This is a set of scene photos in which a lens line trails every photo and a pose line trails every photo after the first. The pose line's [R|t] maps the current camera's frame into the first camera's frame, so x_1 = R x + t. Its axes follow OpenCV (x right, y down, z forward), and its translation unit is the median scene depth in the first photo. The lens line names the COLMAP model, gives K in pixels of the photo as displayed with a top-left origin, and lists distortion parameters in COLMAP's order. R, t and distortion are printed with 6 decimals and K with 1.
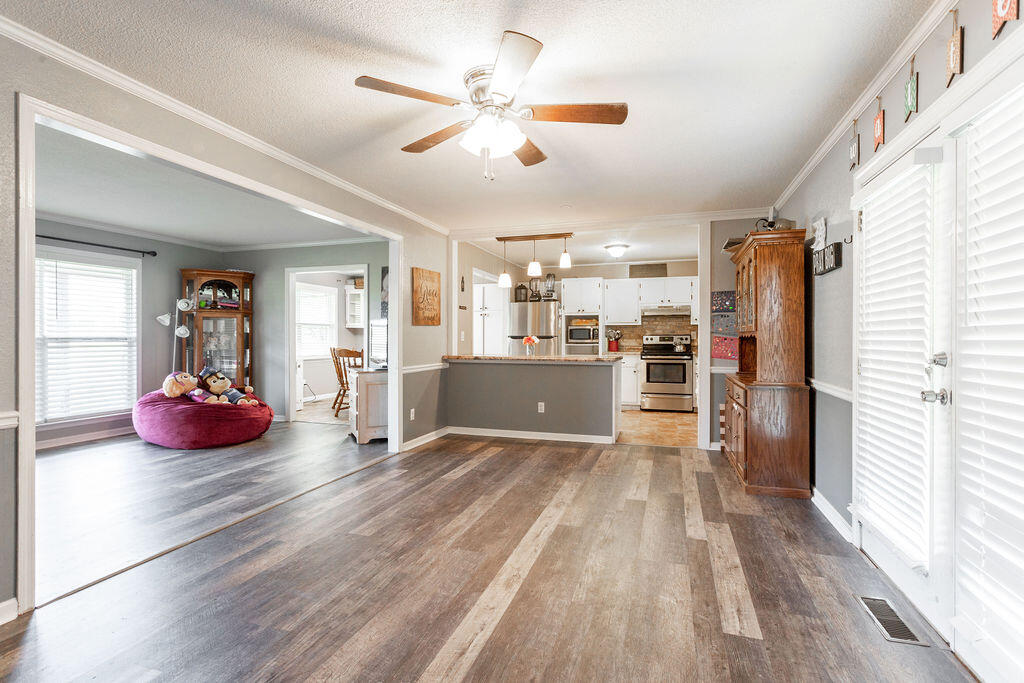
lens RADIAL K [[506.0, 0, 508.7], [0, 506.0, 320.1], [0, 0, 1]] dist [-0.007194, 0.004849]
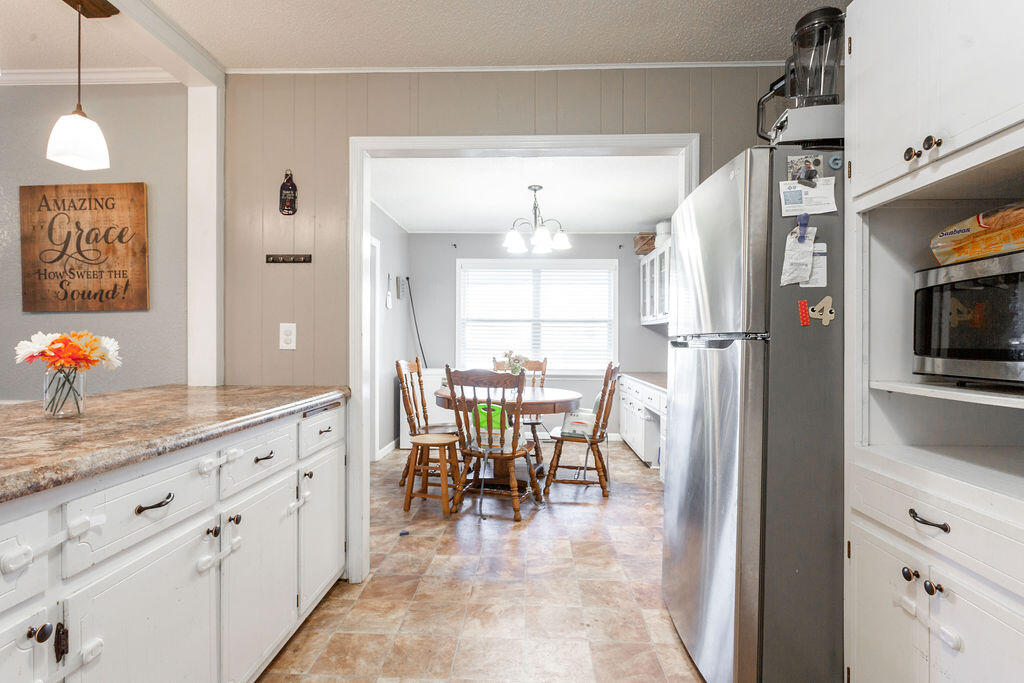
lens RADIAL K [[506.0, 0, 505.8], [0, 506.0, 340.5], [0, 0, 1]] dist [-0.007194, 0.004849]
pose [[0.268348, 0.000532, -0.963322, 0.353502], [0.030216, 0.999503, 0.008969, 0.041570], [0.962848, -0.031514, 0.268199, 1.220896]]
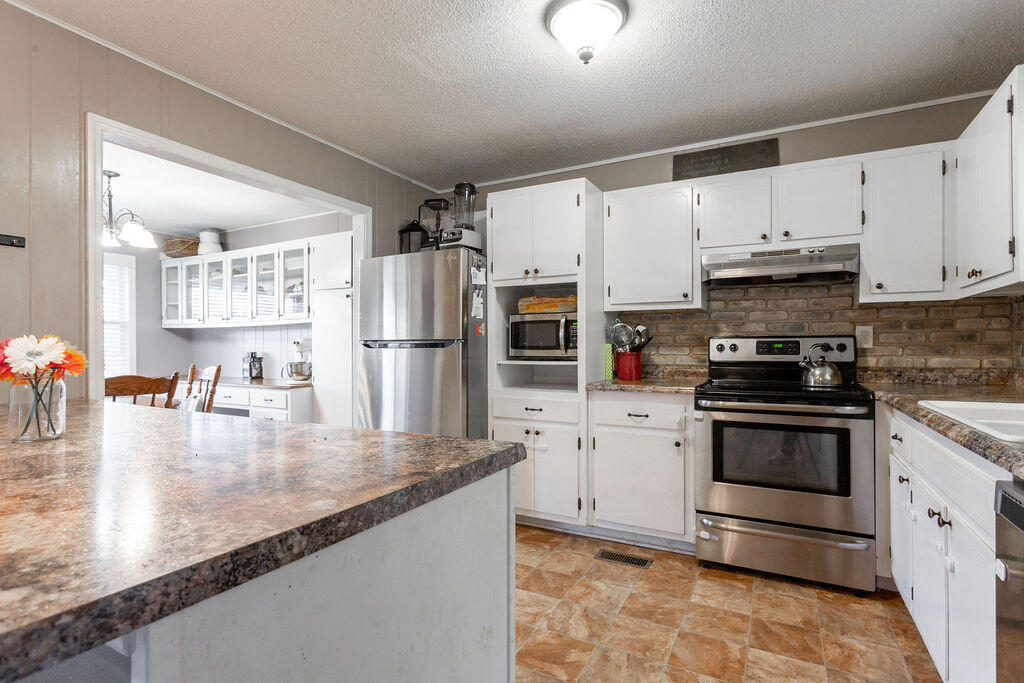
lens RADIAL K [[506.0, 0, 500.2], [0, 506.0, 338.6], [0, 0, 1]] dist [-0.007194, 0.004849]
pose [[0.981035, -0.003779, -0.193795, 0.274816], [0.008249, 0.999718, 0.022261, 0.031373], [0.193656, -0.023437, 0.980789, 0.891214]]
